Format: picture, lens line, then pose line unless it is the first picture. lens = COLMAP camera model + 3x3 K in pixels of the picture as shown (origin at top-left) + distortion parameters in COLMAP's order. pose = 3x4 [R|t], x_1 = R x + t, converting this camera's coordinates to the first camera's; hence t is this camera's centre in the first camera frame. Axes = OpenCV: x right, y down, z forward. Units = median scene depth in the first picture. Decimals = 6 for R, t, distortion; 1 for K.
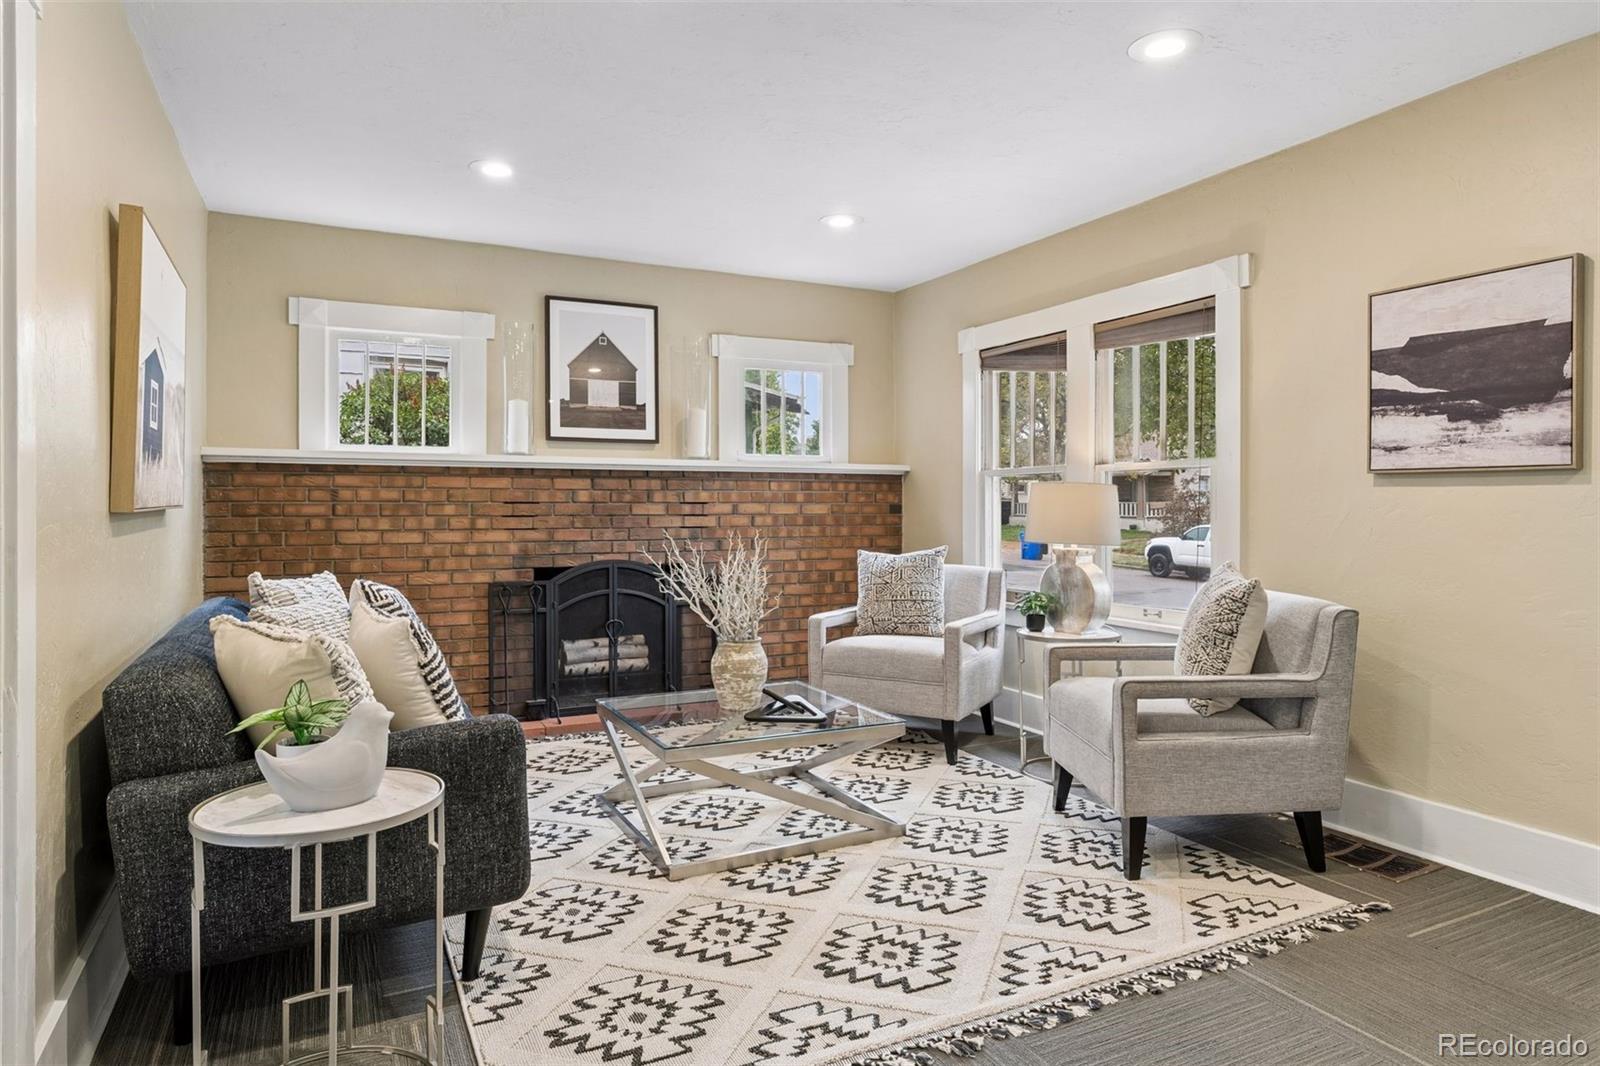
lens RADIAL K [[963.9, 0, 802.8], [0, 963.9, 503.2], [0, 0, 1]] dist [-0.000484, 0.001355]
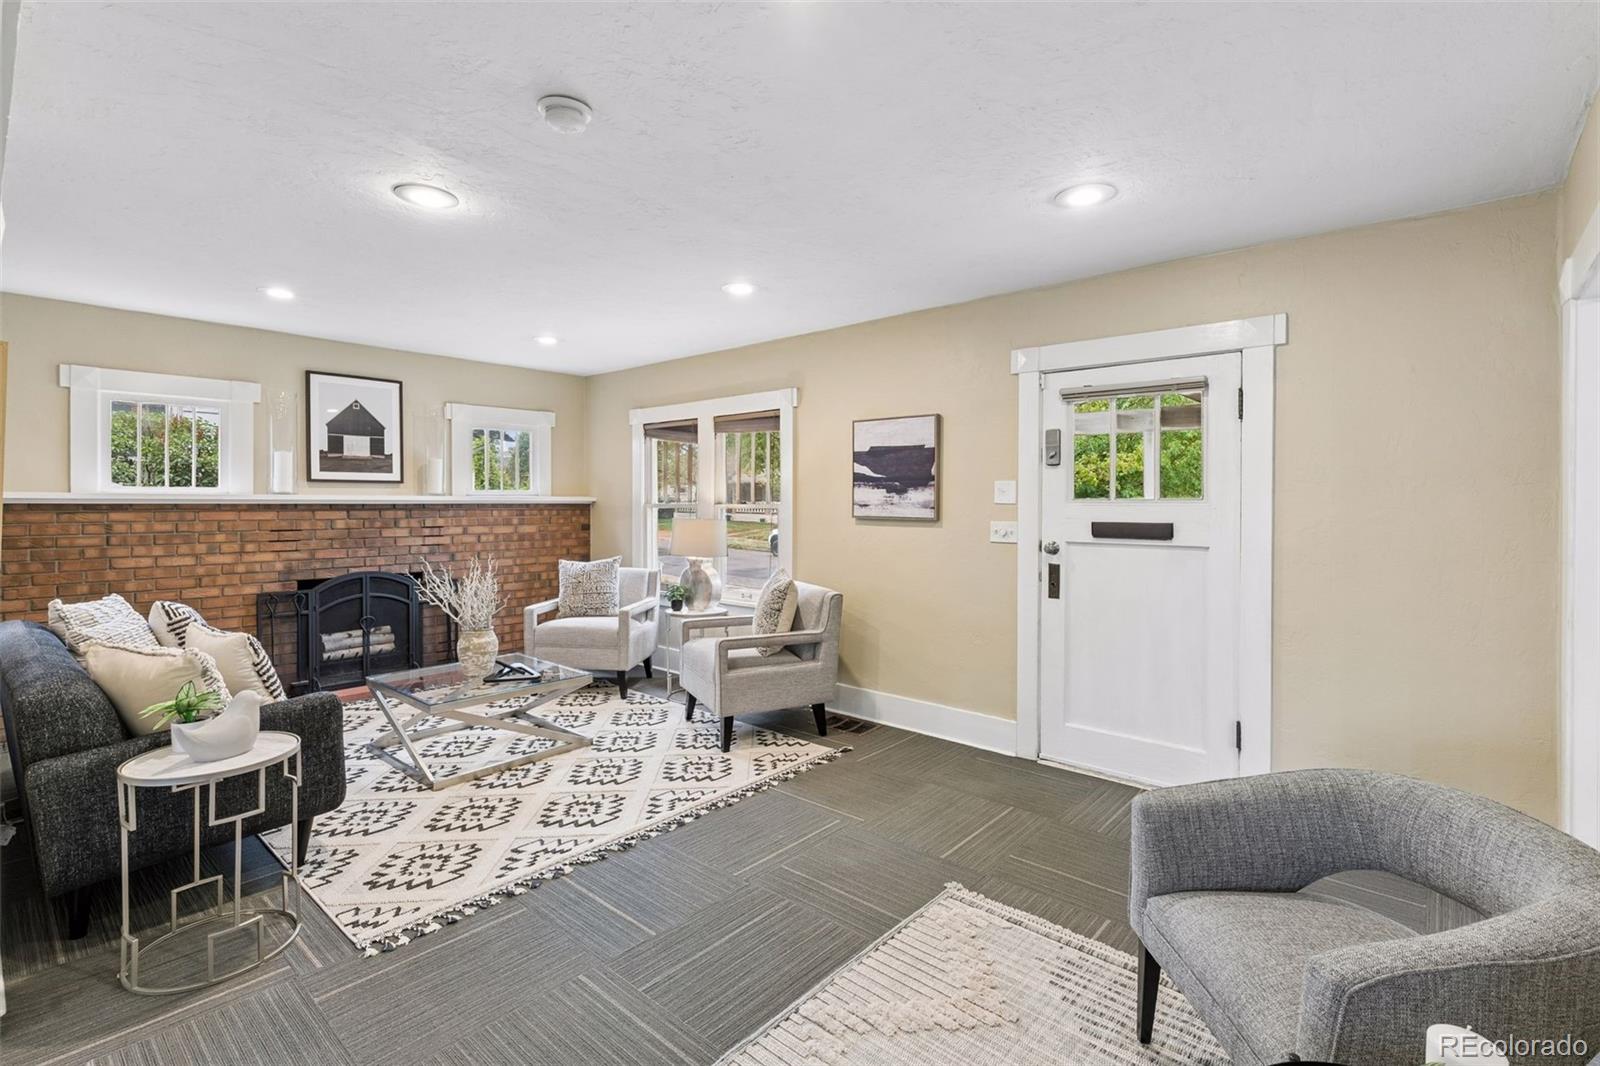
lens RADIAL K [[745.4, 0, 804.5], [0, 745.4, 505.5], [0, 0, 1]] dist [0.001236, 0.000476]
pose [[0.927736, -0.001188, 0.373236, -0.020920], [-0.001839, 0.999968, 0.007755, -0.045836], [-0.373234, -0.007881, 0.927704, -0.201101]]
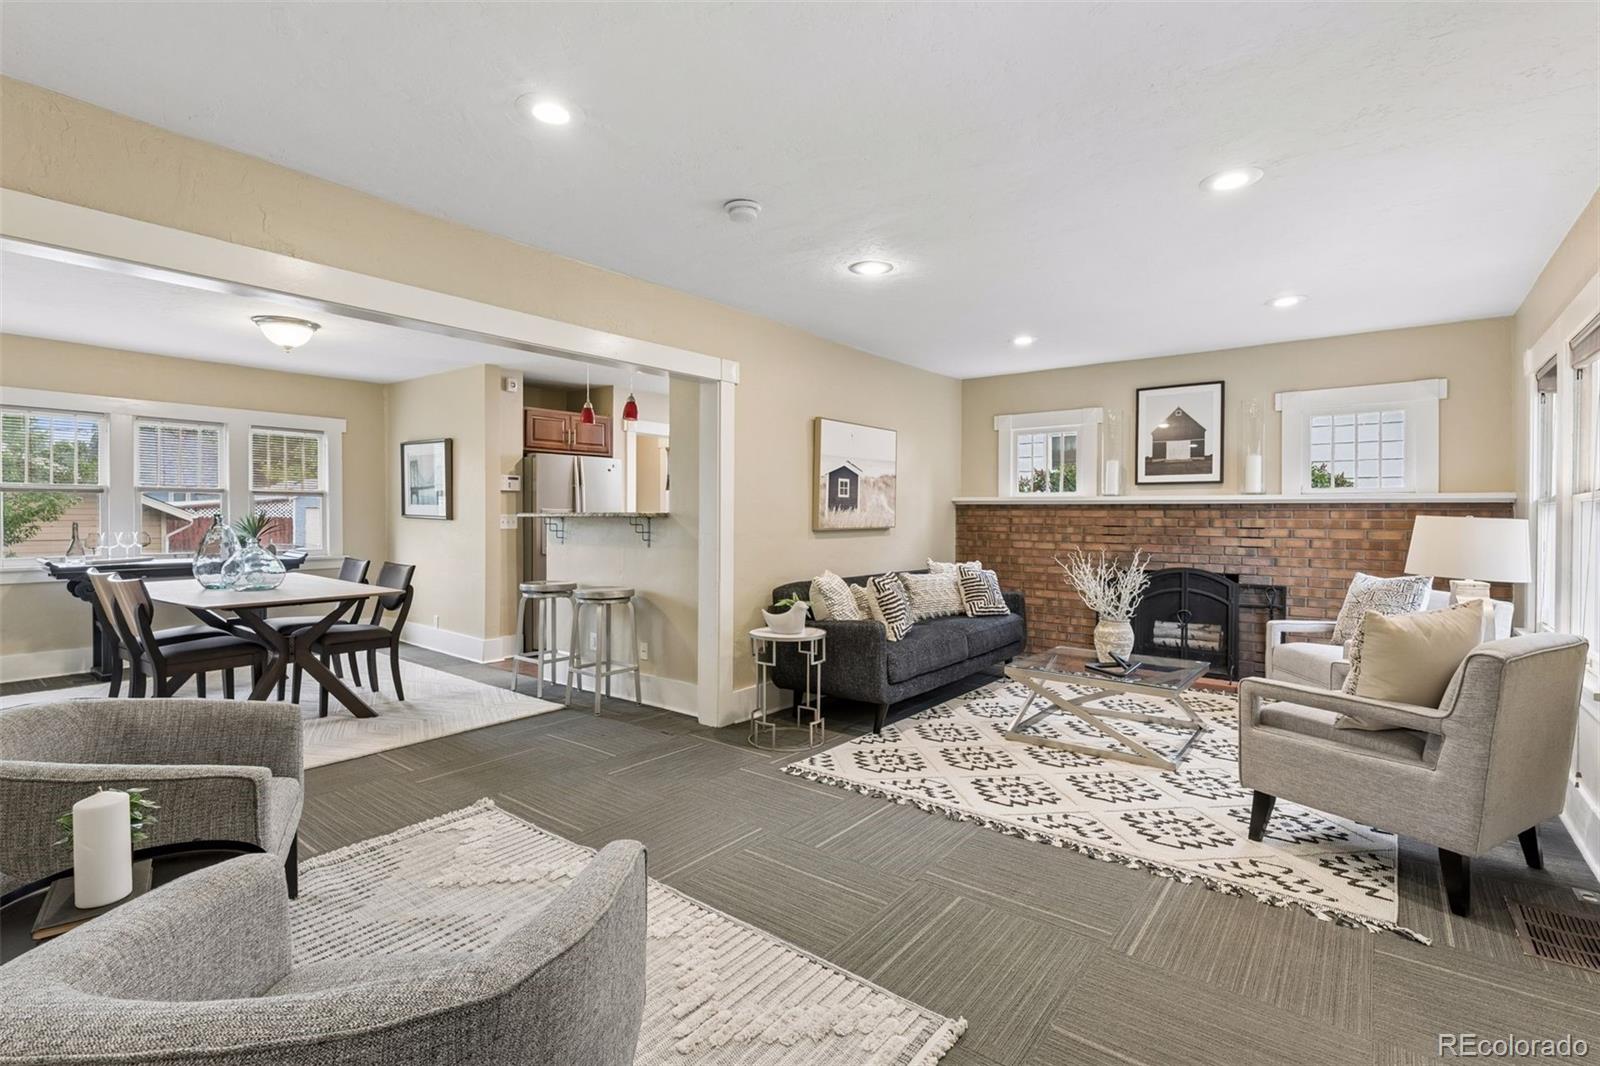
lens RADIAL K [[733.6, 0, 800.2], [0, 733.6, 518.7], [0, 0, 1]] dist [-0.000442, 0.000392]
pose [[0.424326, 0.005839, -0.905491, 0.599001], [-0.004685, 0.999980, 0.004253, -0.016425], [0.905498, 0.002438, 0.424345, 0.041485]]
